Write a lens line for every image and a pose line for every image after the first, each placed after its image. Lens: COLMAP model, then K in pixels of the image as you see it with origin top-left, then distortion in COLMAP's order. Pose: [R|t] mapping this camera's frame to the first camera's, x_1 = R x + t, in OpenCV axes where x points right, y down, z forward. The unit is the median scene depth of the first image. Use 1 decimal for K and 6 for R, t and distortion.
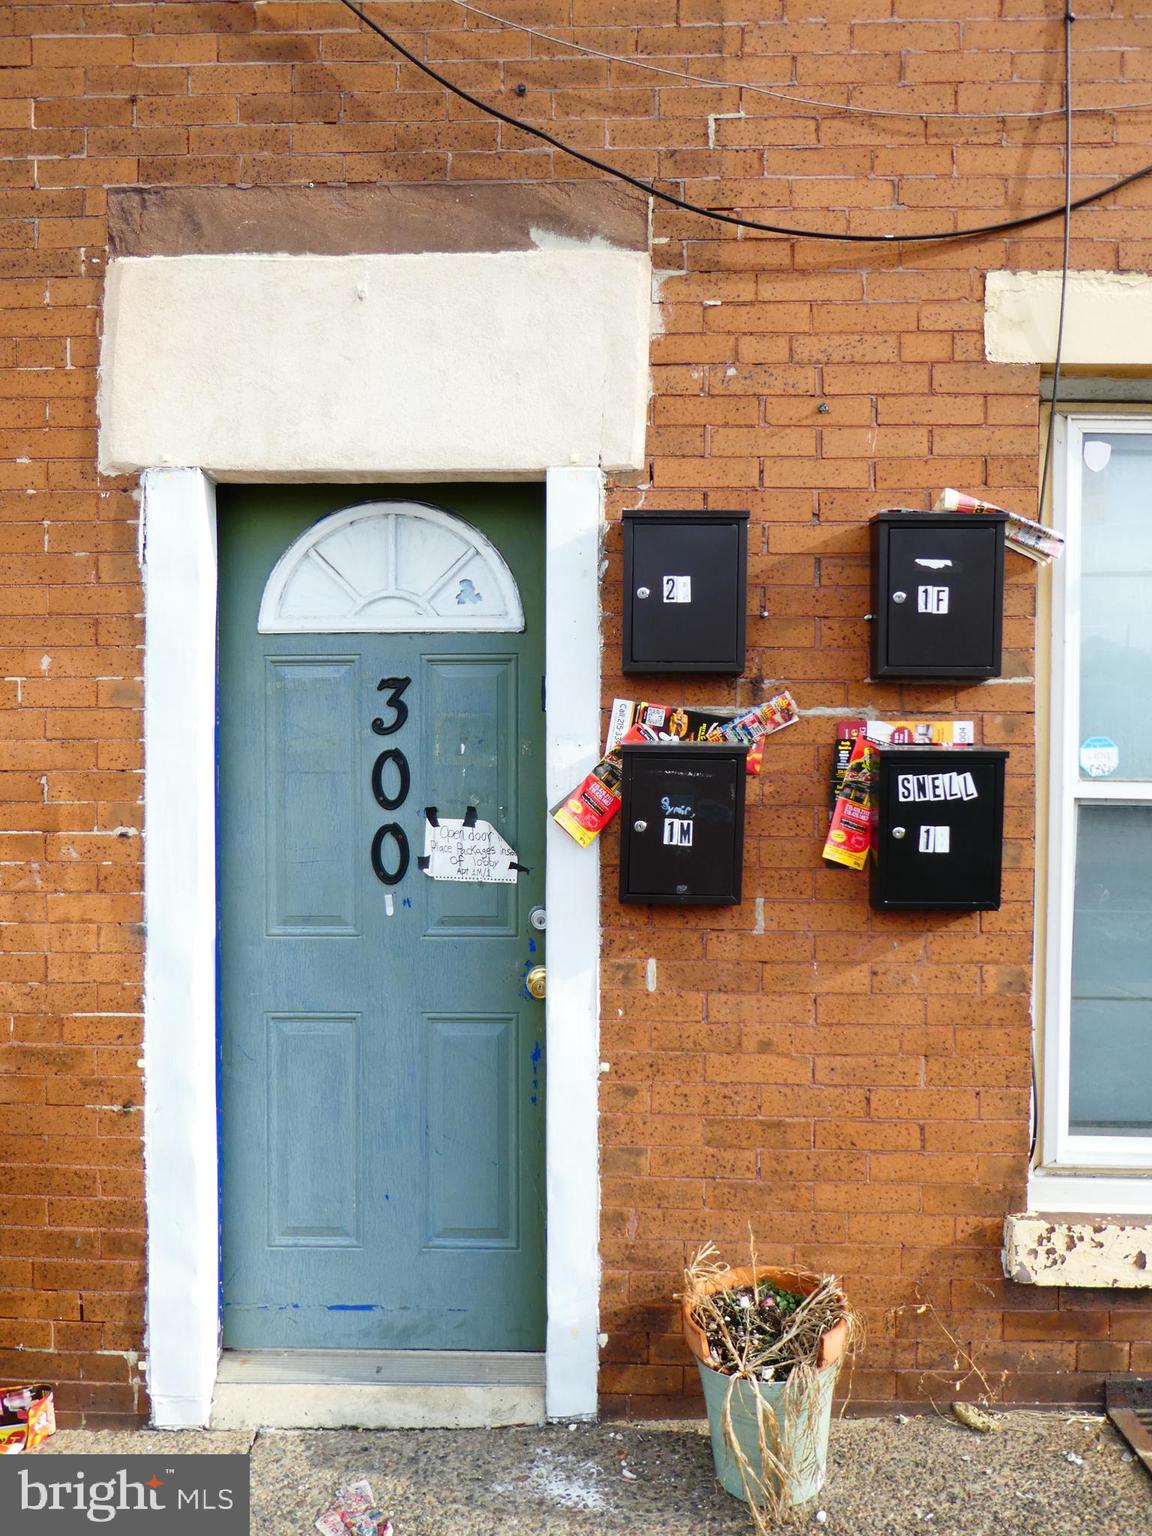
lens RADIAL K [[1085.9, 0, 579.3], [0, 1085.9, 776.0], [0, 0, 1]] dist [-0.042124, 0.033089]
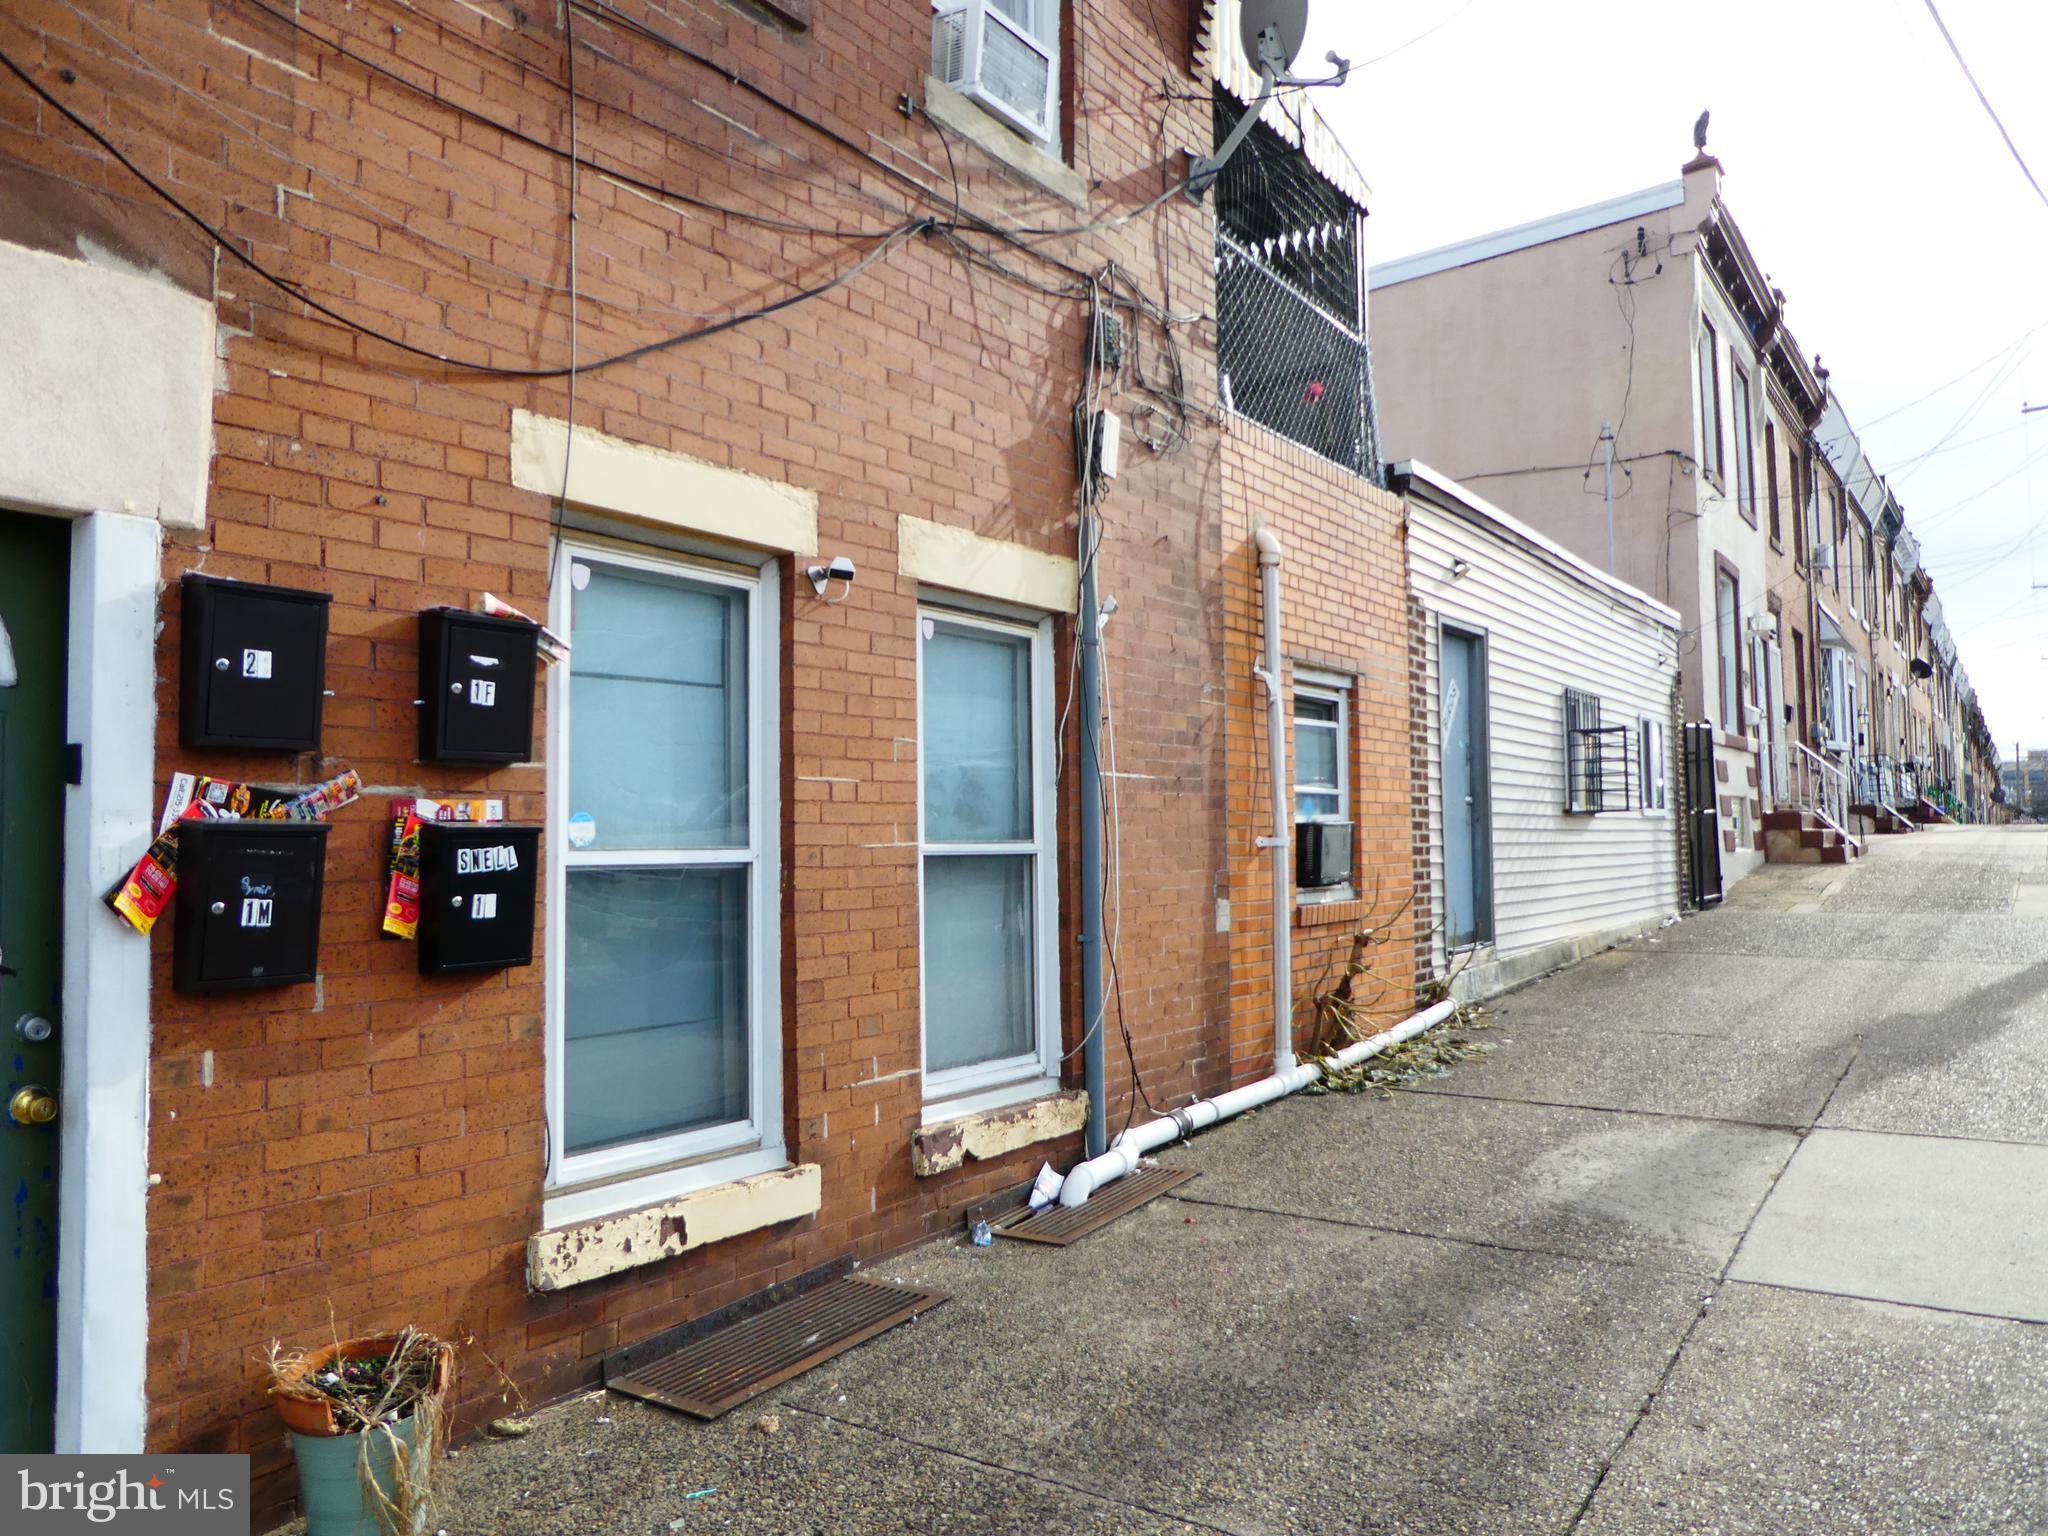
lens RADIAL K [[1472.7, 0, 1024.0], [0, 1472.7, 768.0], [0, 0, 1]] dist [-0.035747, 0.006409]
pose [[0.533654, 0.026202, 0.845297, -0.632678], [0.016833, 0.998993, -0.041593, -0.011375], [-0.845535, 0.036425, 0.532676, -0.275185]]
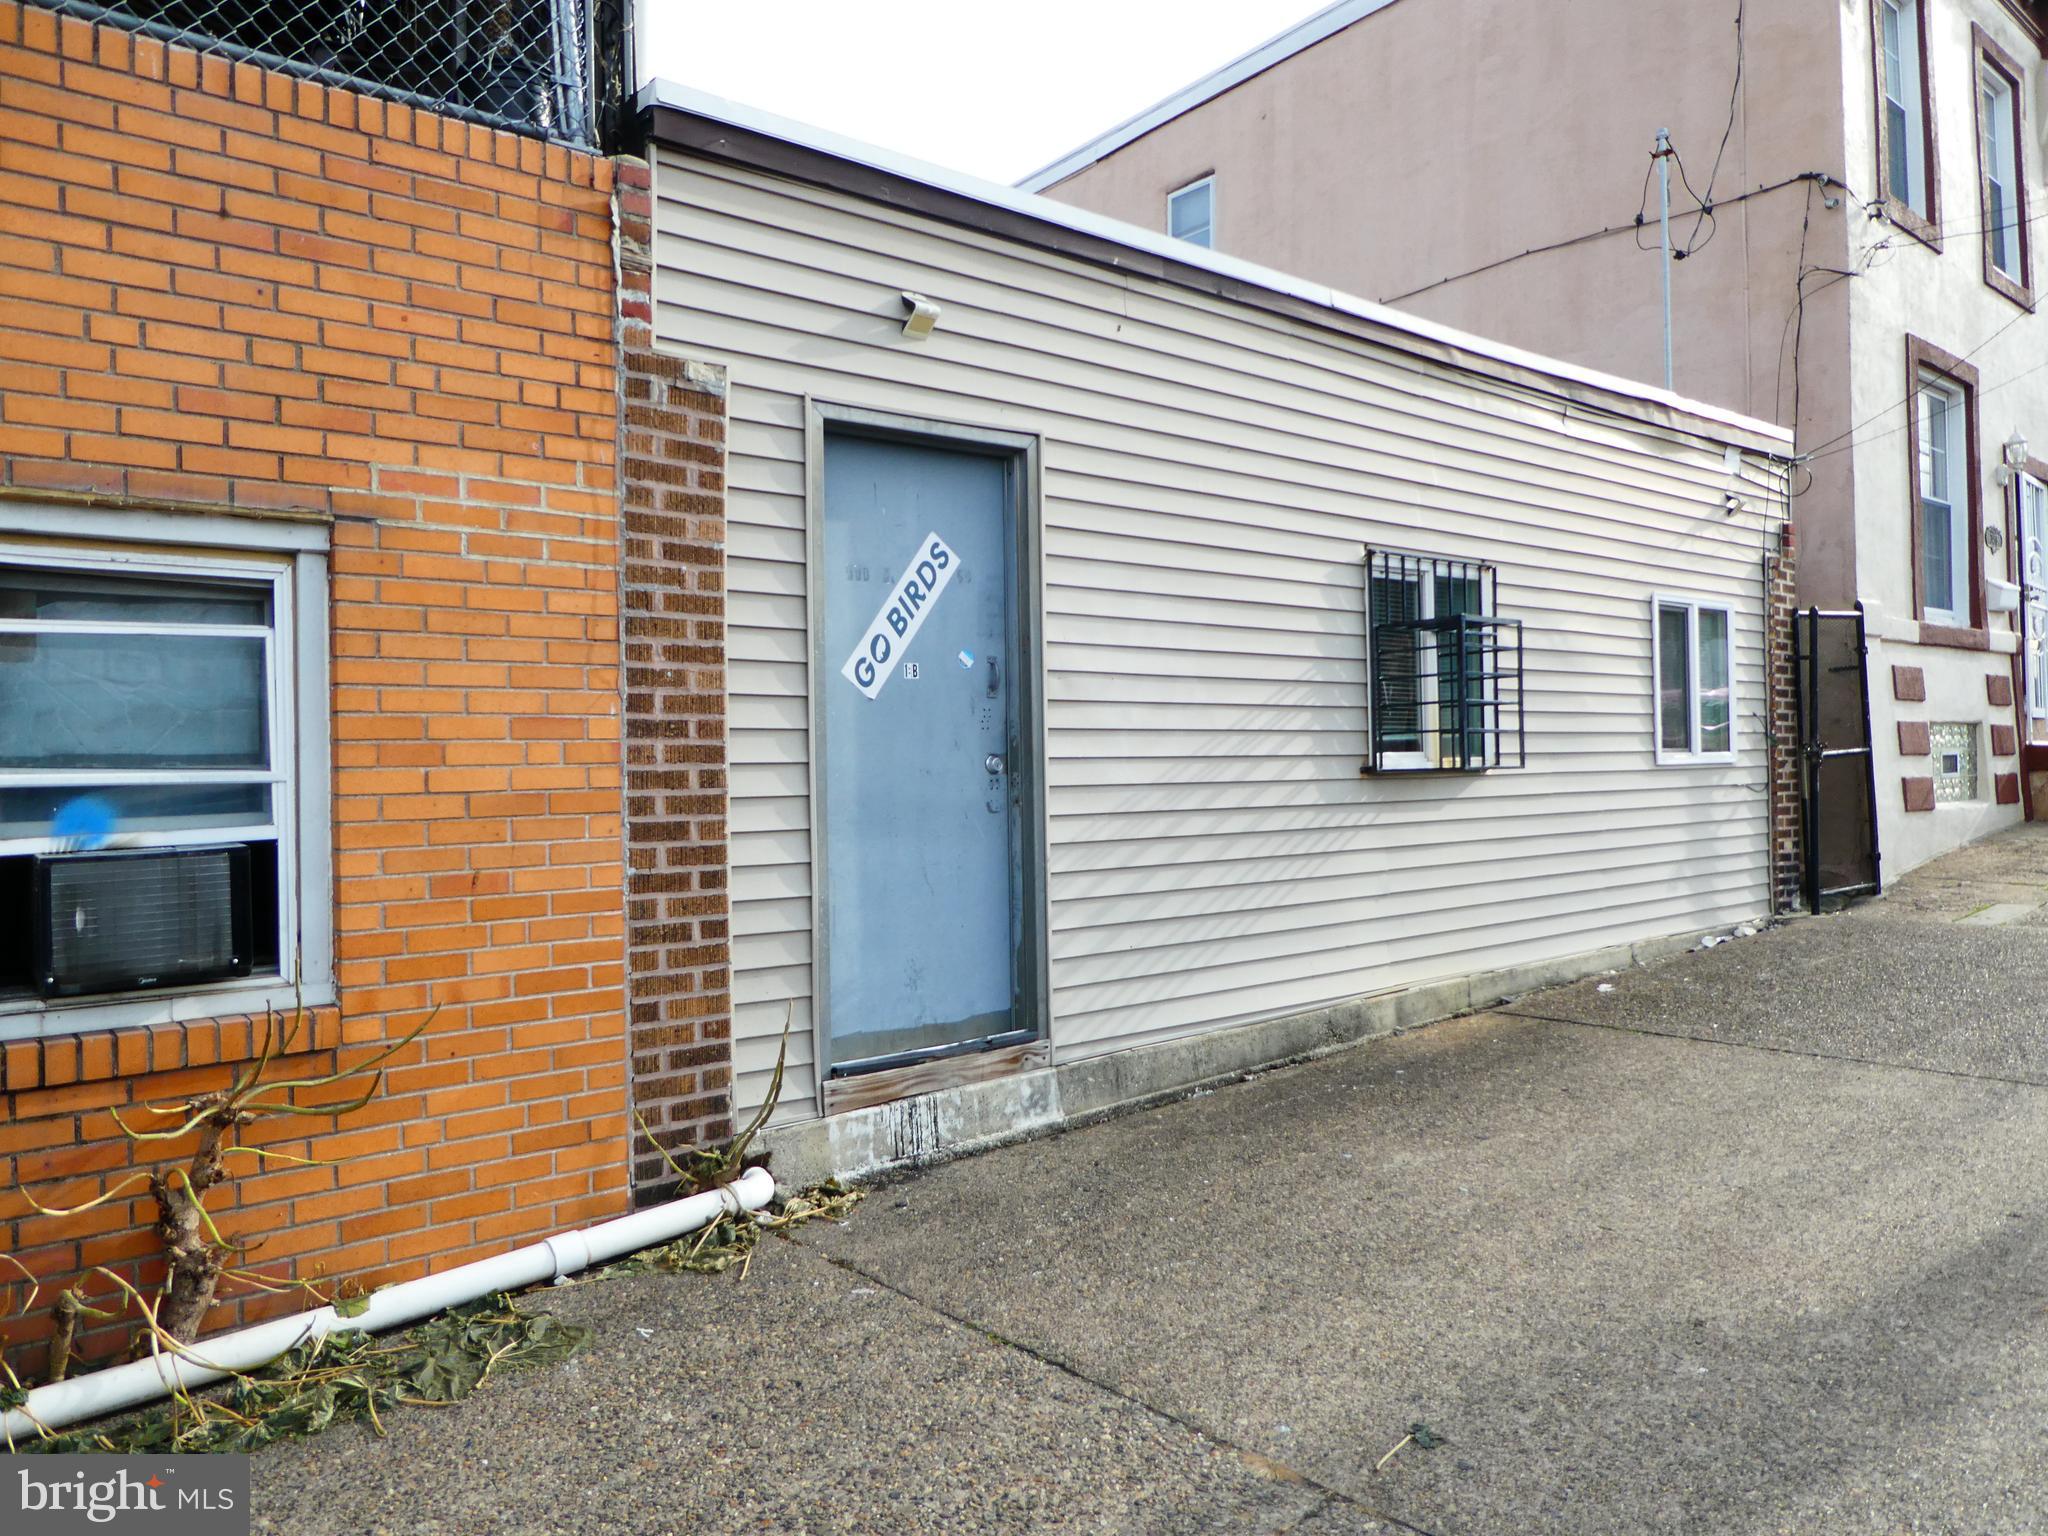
lens RADIAL K [[1472.7, 0, 1024.0], [0, 1472.7, 768.0], [0, 0, 1]] dist [-0.035747, 0.006409]
pose [[0.728974, -0.024906, 0.684088, 2.113700], [0.025108, 0.999638, 0.009639, -0.087218], [-0.684080, 0.010149, 0.729336, -0.762575]]
